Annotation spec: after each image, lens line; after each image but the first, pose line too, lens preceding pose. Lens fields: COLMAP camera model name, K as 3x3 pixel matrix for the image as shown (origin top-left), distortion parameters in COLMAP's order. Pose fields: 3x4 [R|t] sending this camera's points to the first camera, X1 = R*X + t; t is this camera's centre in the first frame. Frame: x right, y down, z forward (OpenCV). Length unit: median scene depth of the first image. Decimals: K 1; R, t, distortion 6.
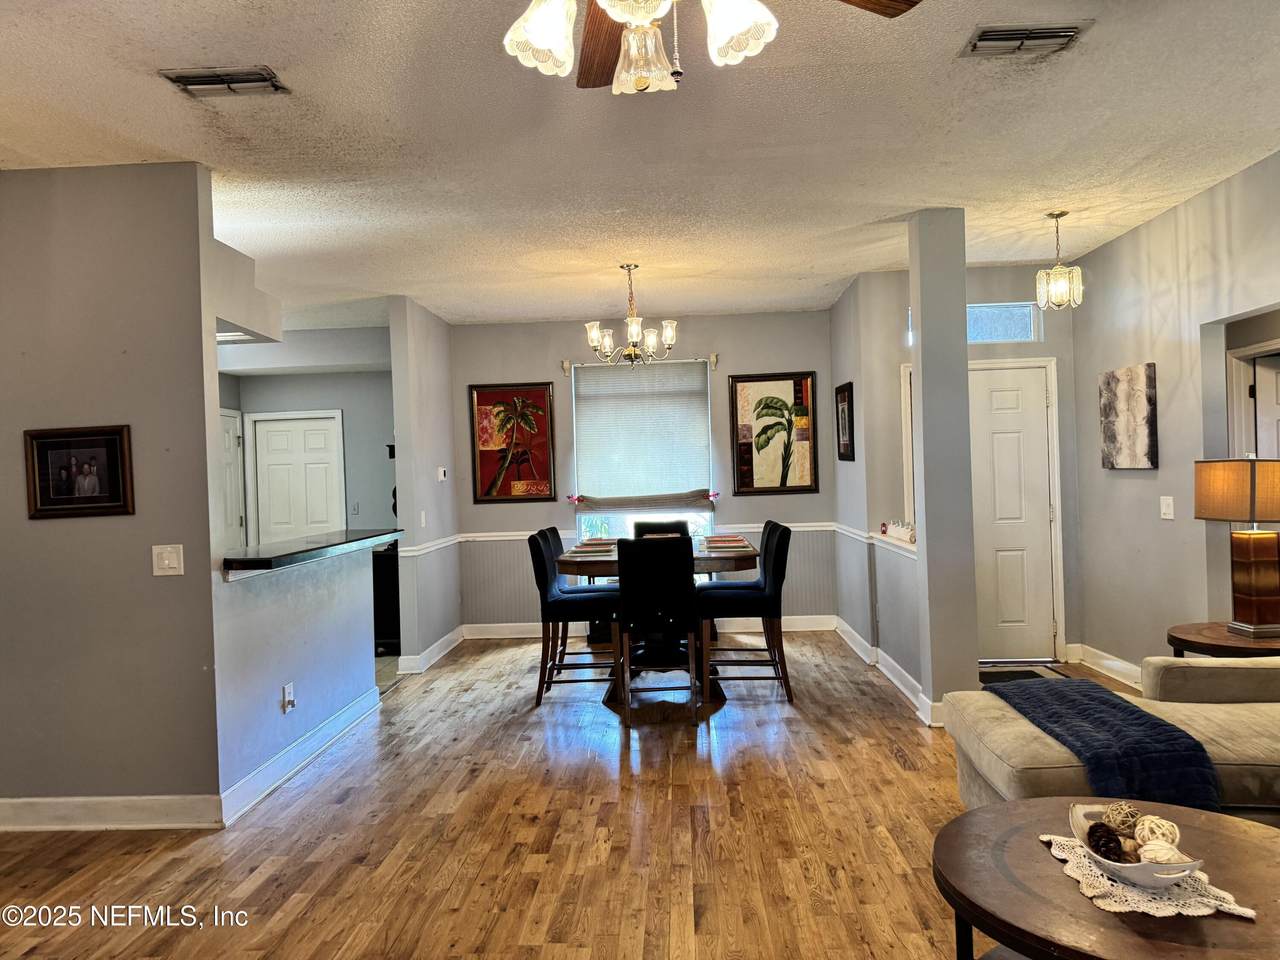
lens RADIAL K [[896.5, 0, 634.1], [0, 896.5, 473.8], [0, 0, 1]] dist [0.059901, -0.070205]
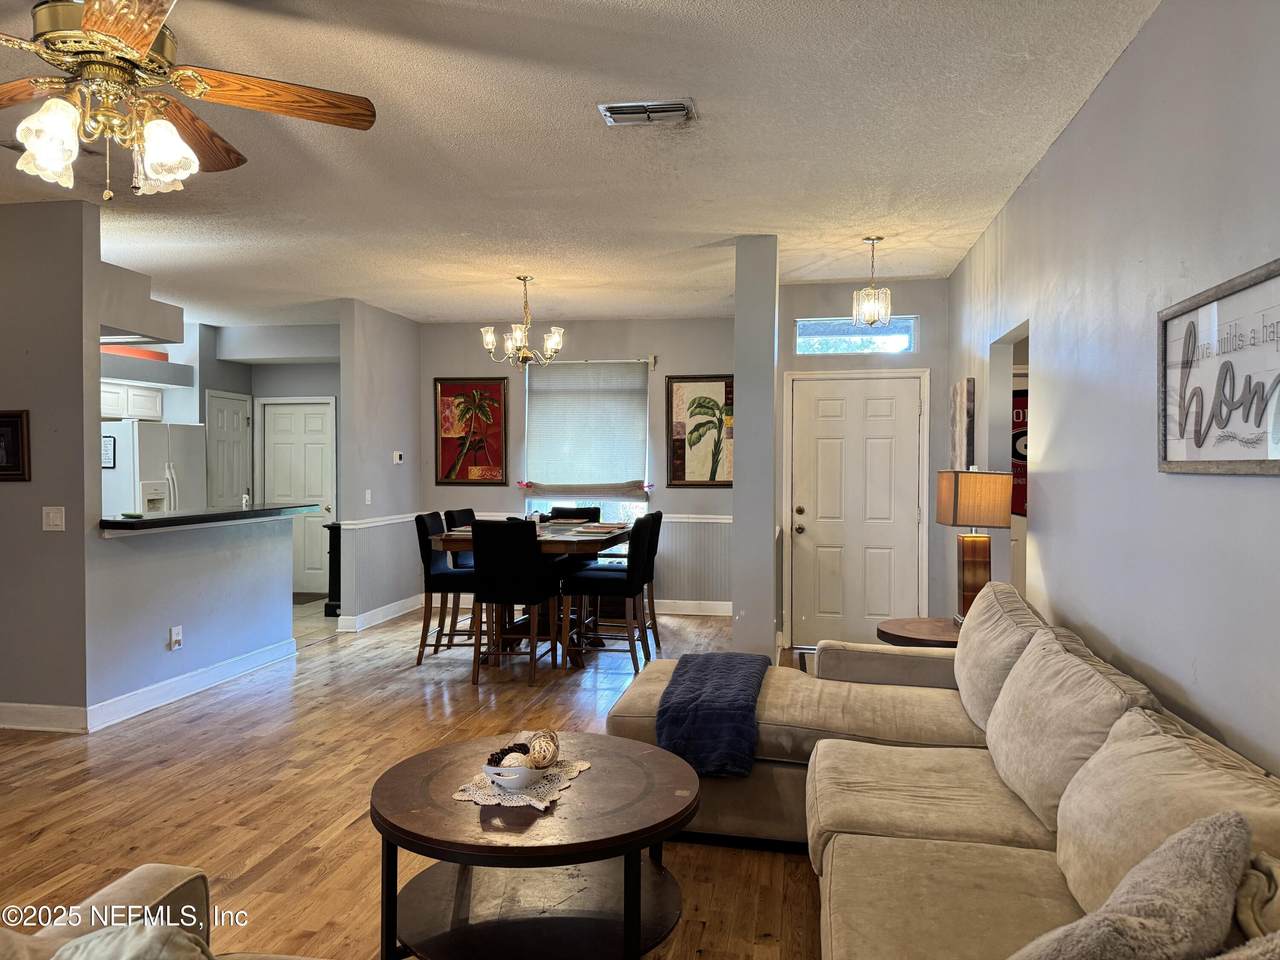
lens RADIAL K [[896.5, 0, 645.9], [0, 896.5, 476.4], [0, 0, 1]] dist [0.059901, -0.070205]
pose [[0.991570, 0.038999, -0.123568, 0.367809], [-0.036944, 0.999139, 0.018878, -0.014028], [0.124197, -0.014153, 0.992157, -0.117317]]
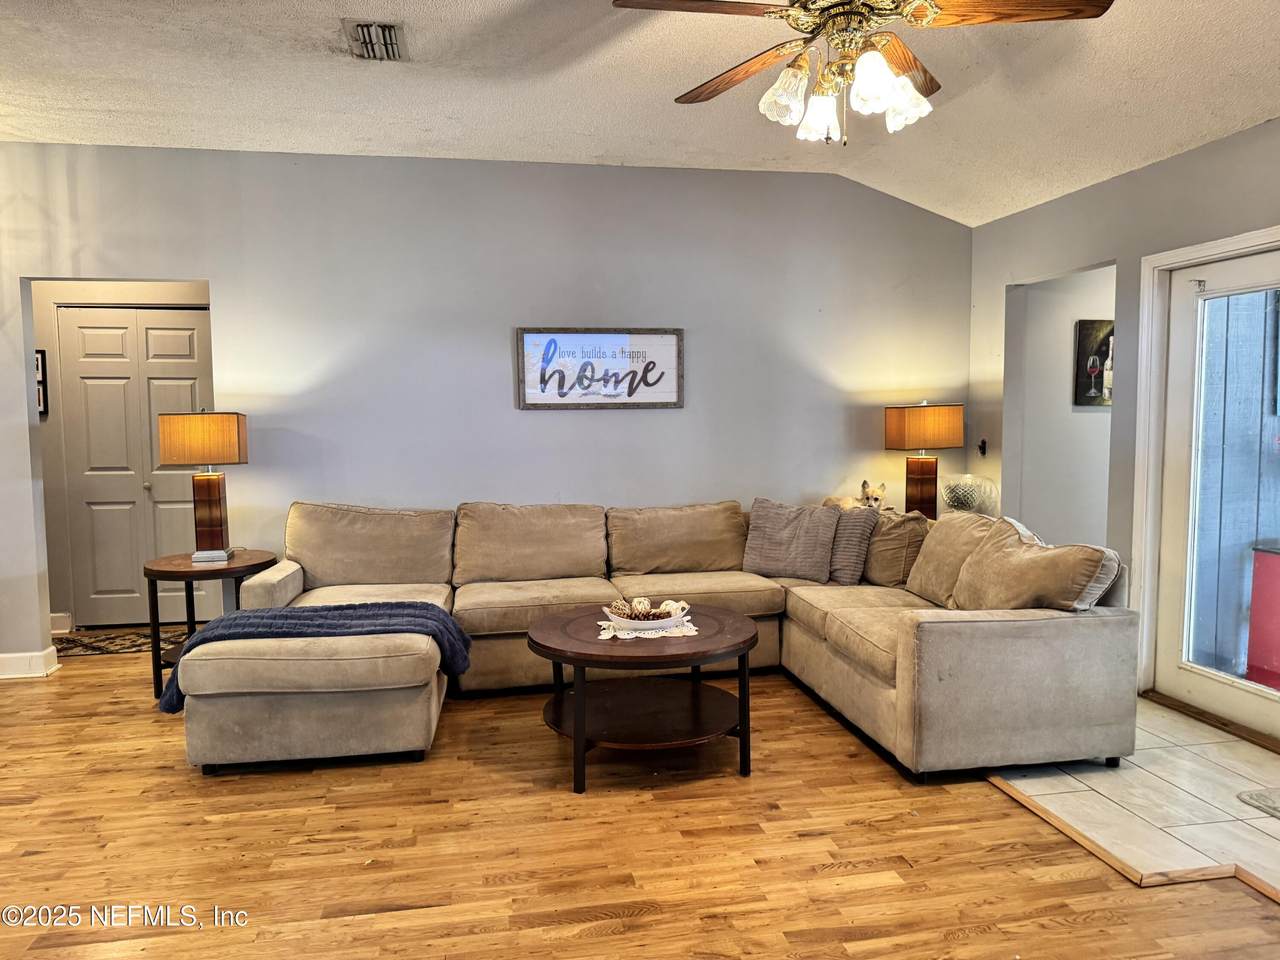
lens RADIAL K [[896.5, 0, 633.2], [0, 896.5, 475.6], [0, 0, 1]] dist [0.059901, -0.070205]
pose [[-0.224183, -0.030750, 0.974062, -0.501572], [0.016787, 0.999232, 0.035408, 0.027523], [-0.974402, 0.024289, -0.223495, 0.598809]]
